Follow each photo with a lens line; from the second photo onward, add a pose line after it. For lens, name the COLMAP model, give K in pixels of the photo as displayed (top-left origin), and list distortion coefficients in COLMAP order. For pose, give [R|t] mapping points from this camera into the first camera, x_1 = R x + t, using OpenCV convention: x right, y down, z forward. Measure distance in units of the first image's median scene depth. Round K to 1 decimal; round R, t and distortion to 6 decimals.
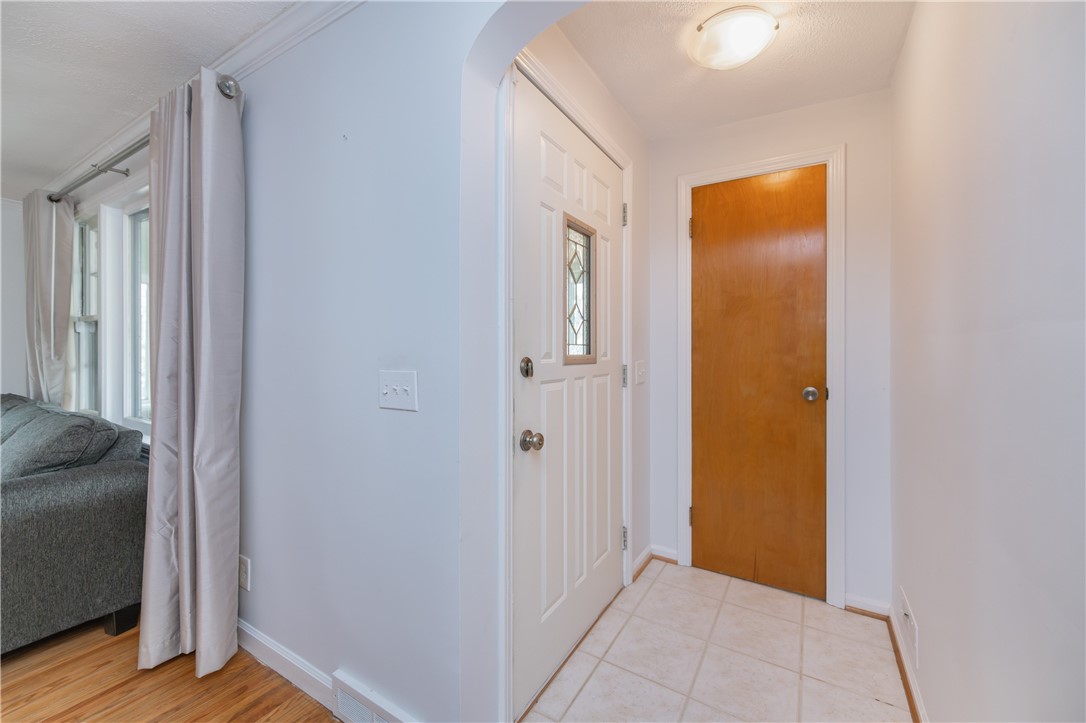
lens RADIAL K [[442.1, 0, 565.3], [0, 442.1, 343.1], [0, 0, 1]] dist [0.000986, 0.000134]
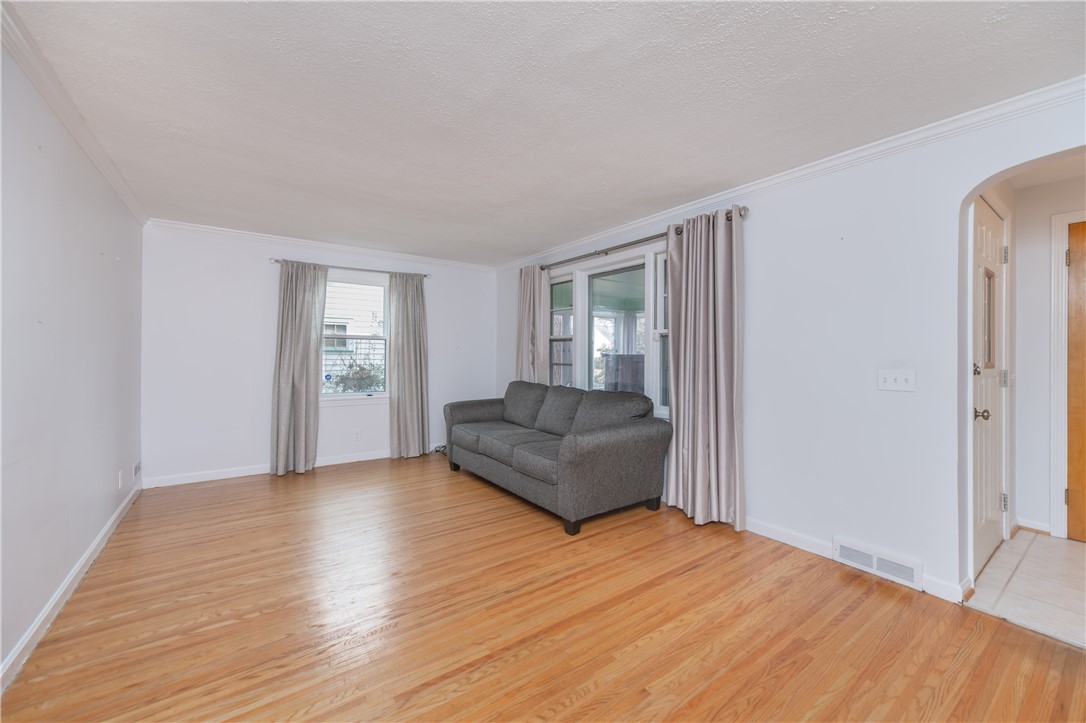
lens RADIAL K [[439.6, 0, 562.0], [0, 439.6, 350.9], [0, 0, 1]] dist [0.000958, 0.000156]
pose [[0.913884, -0.001609, -0.405972, -0.531112], [0.002125, 0.999997, 0.000821, -0.010710], [0.405970, -0.001613, 0.913885, -0.715988]]
